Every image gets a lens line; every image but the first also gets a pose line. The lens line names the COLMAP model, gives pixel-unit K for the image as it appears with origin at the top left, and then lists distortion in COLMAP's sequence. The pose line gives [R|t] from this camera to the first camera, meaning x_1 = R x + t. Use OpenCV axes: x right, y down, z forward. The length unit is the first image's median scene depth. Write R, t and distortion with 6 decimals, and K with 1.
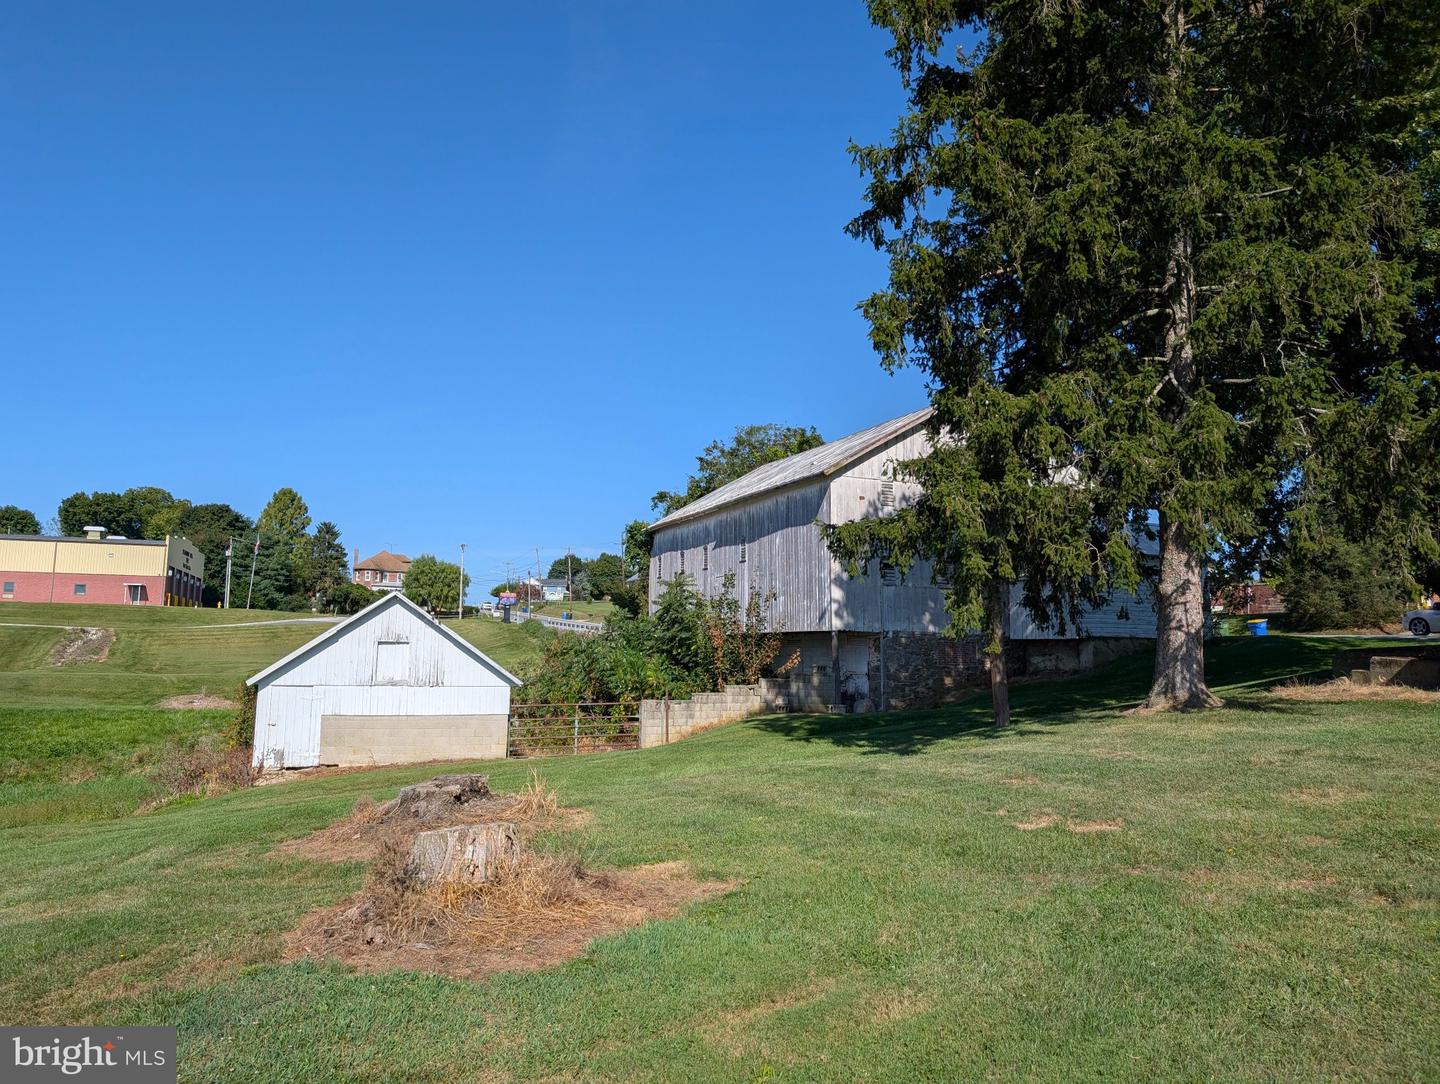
lens RADIAL K [[1036.1, 0, 736.1], [0, 1036.1, 527.3], [0, 0, 1]] dist [0.013907, -0.004619]
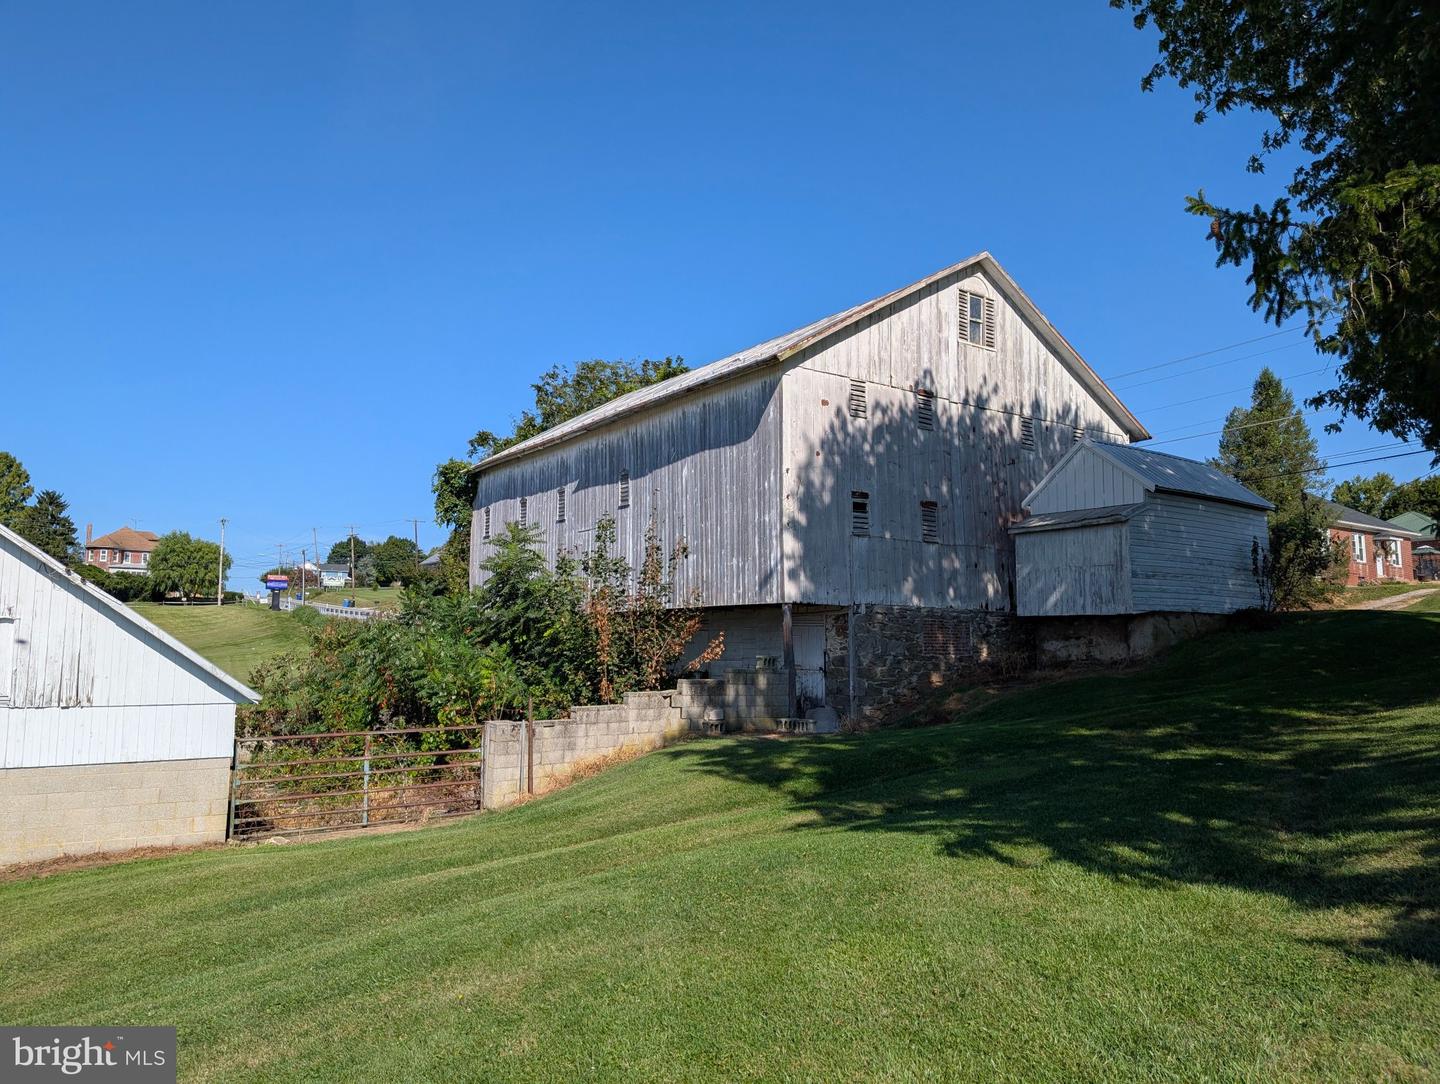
lens RADIAL K [[999.5, 0, 727.9], [0, 999.5, 508.2], [0, 0, 1]] dist [0.002190, -0.000318]
pose [[0.980029, 0.018522, 0.197989, -0.062042], [-0.015909, 0.999764, -0.014777, 0.047242], [-0.198216, 0.011332, 0.980093, 0.371916]]
